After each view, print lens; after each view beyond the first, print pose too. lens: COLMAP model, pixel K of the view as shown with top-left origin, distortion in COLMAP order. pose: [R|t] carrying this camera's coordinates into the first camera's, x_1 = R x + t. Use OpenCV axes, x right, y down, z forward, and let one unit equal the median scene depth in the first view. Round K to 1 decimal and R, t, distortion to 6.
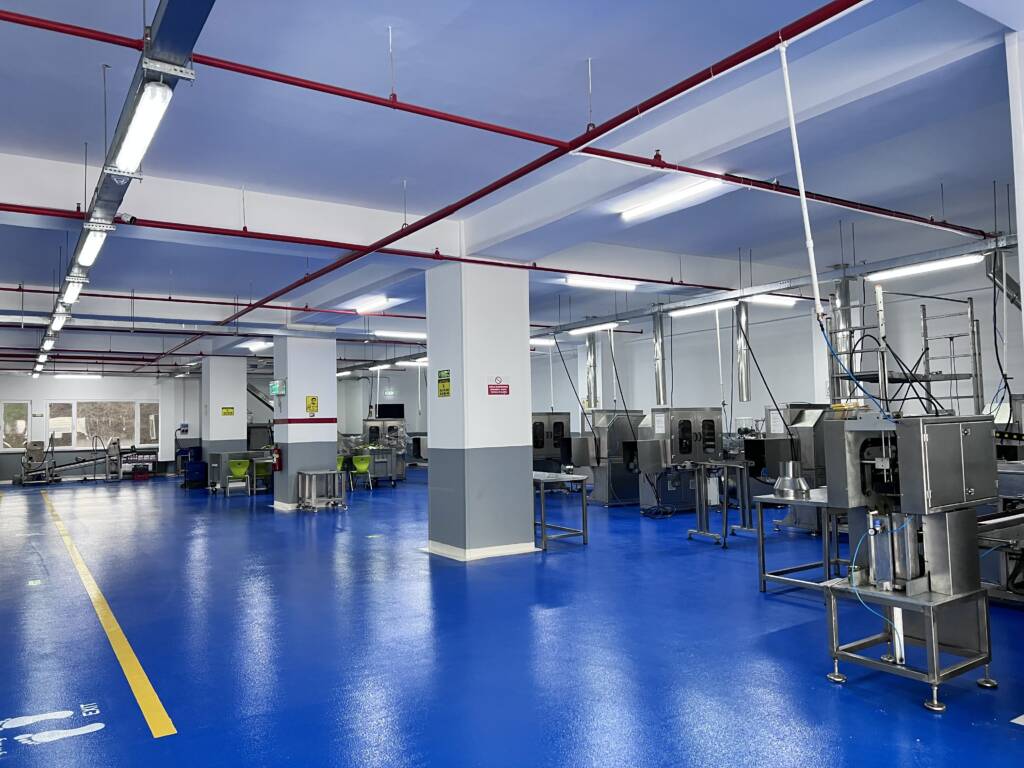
lens RADIAL K [[763.3, 0, 512.9], [0, 763.3, 402.4], [0, 0, 1]] dist [0.117480, -0.155853]
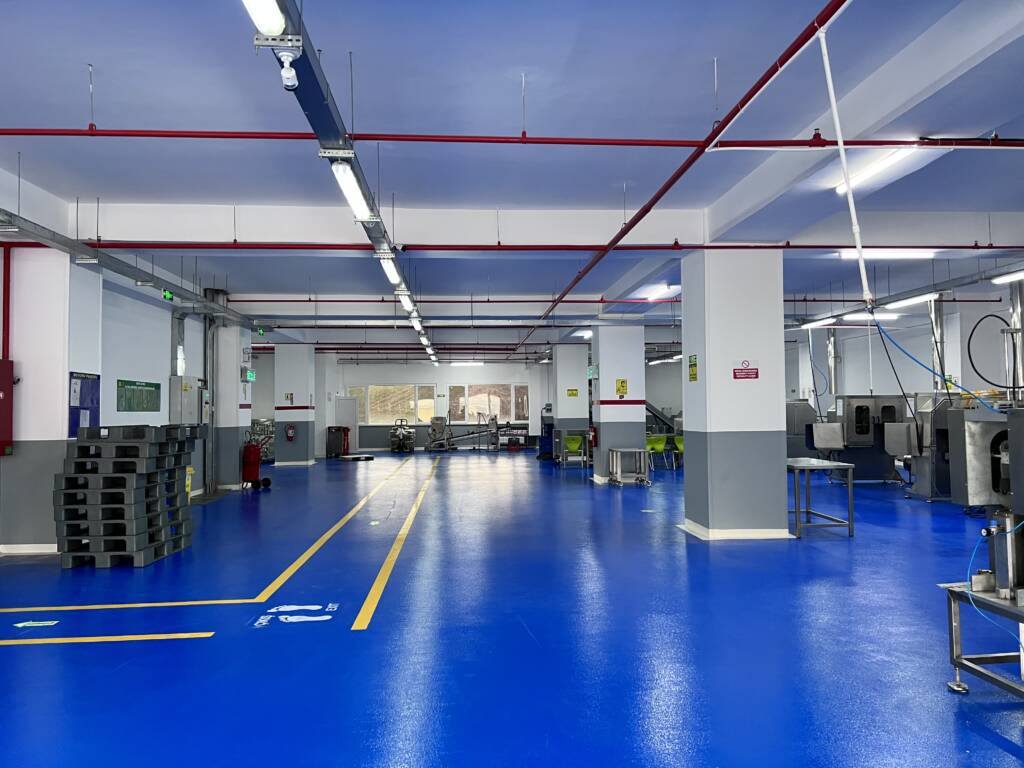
lens RADIAL K [[763.3, 0, 512.9], [0, 763.3, 402.4], [0, 0, 1]] dist [0.117480, -0.155853]
pose [[0.876156, 0.007465, -0.481969, 0.136263], [0.004977, 0.999687, 0.024530, -0.003503], [0.482001, -0.023891, 0.875845, -0.020157]]
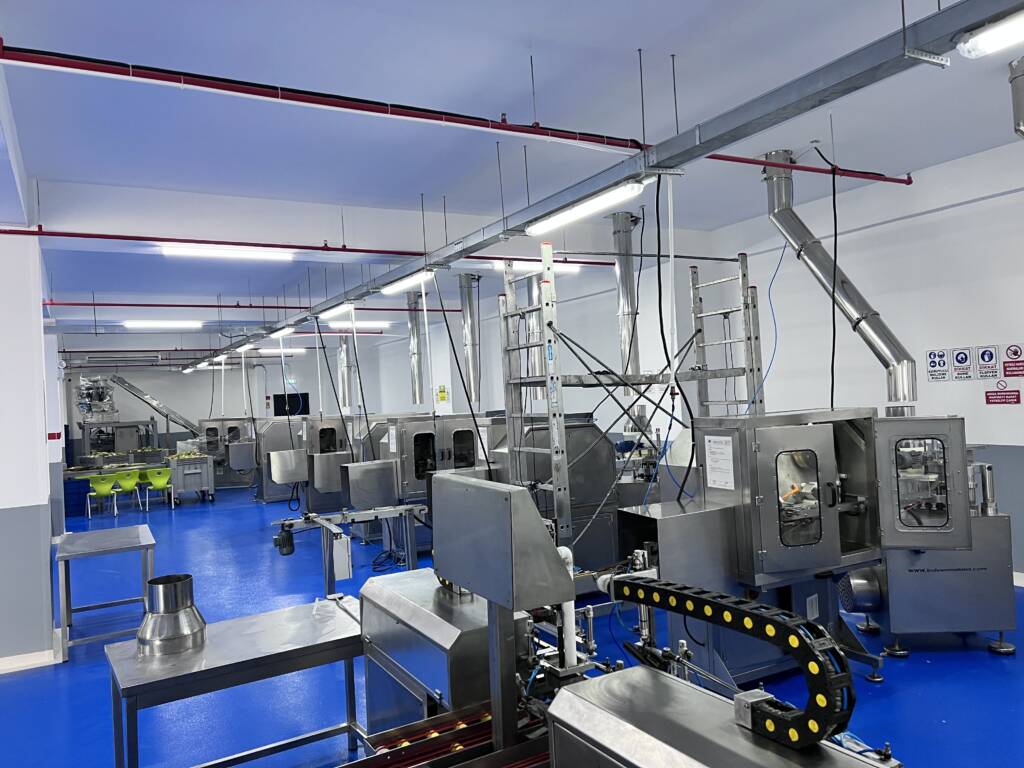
lens RADIAL K [[763.3, 0, 512.9], [0, 763.3, 402.4], [0, 0, 1]] dist [0.117480, -0.155853]
pose [[0.997910, -0.032960, -0.055582, 0.319726], [0.035187, 0.998597, 0.039561, -0.030195], [0.054200, -0.041434, 0.997670, 0.244012]]
